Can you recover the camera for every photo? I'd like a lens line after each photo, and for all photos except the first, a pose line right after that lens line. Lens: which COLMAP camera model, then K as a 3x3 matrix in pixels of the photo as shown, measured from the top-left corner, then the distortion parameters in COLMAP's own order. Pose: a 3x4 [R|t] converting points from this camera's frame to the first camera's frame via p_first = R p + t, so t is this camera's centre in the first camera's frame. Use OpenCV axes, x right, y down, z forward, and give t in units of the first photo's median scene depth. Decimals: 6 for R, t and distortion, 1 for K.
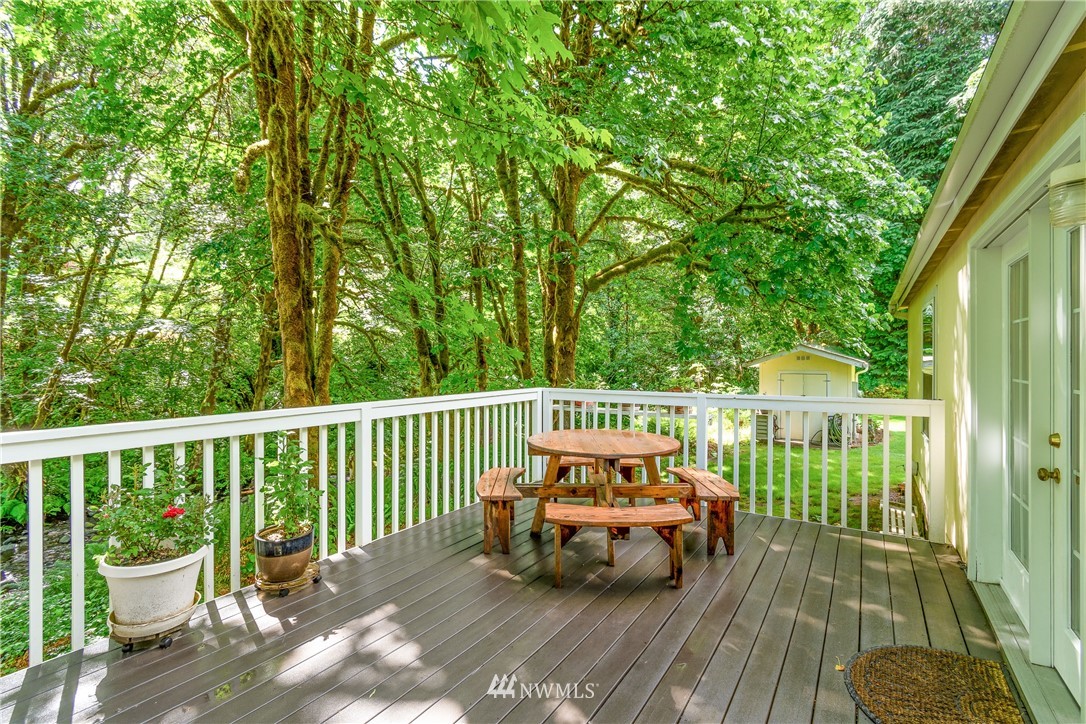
lens RADIAL K [[479.6, 0, 544.8], [0, 479.6, 364.3], [0, 0, 1]] dist [0.000534, -0.001001]
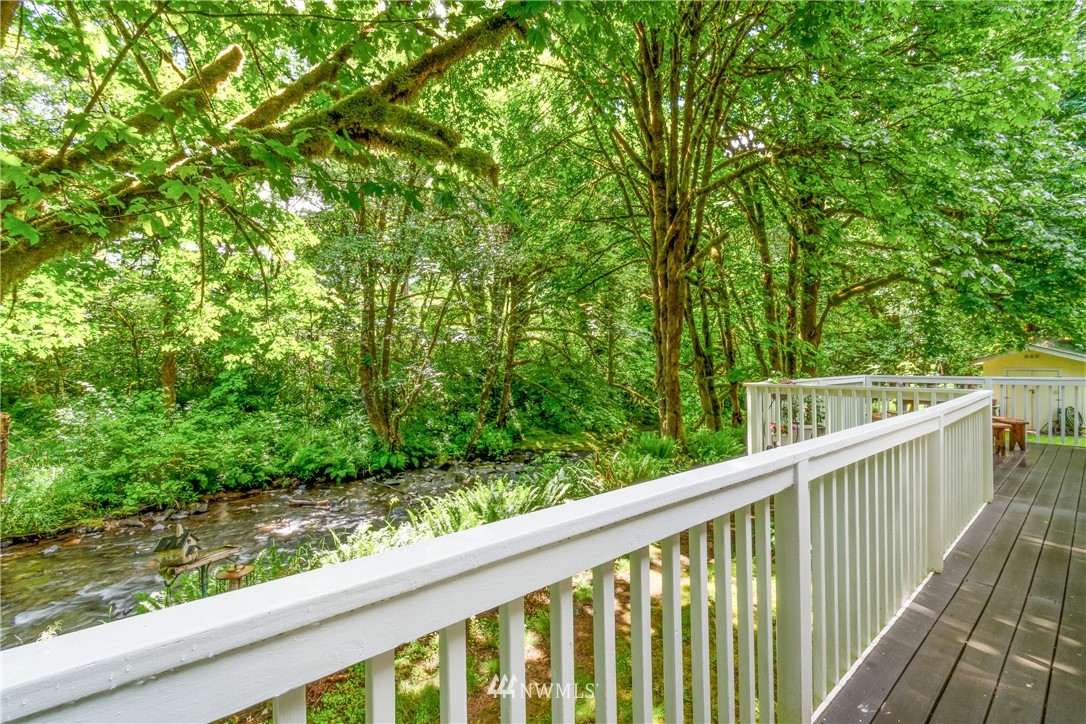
lens RADIAL K [[479.6, 0, 540.7], [0, 479.6, 356.2], [0, 0, 1]] dist [0.000534, -0.001001]
pose [[0.962025, -0.005214, -0.272910, -0.312764], [0.000677, 0.999860, -0.016715, 0.004654], [0.272959, 0.015896, 0.961894, -0.468976]]
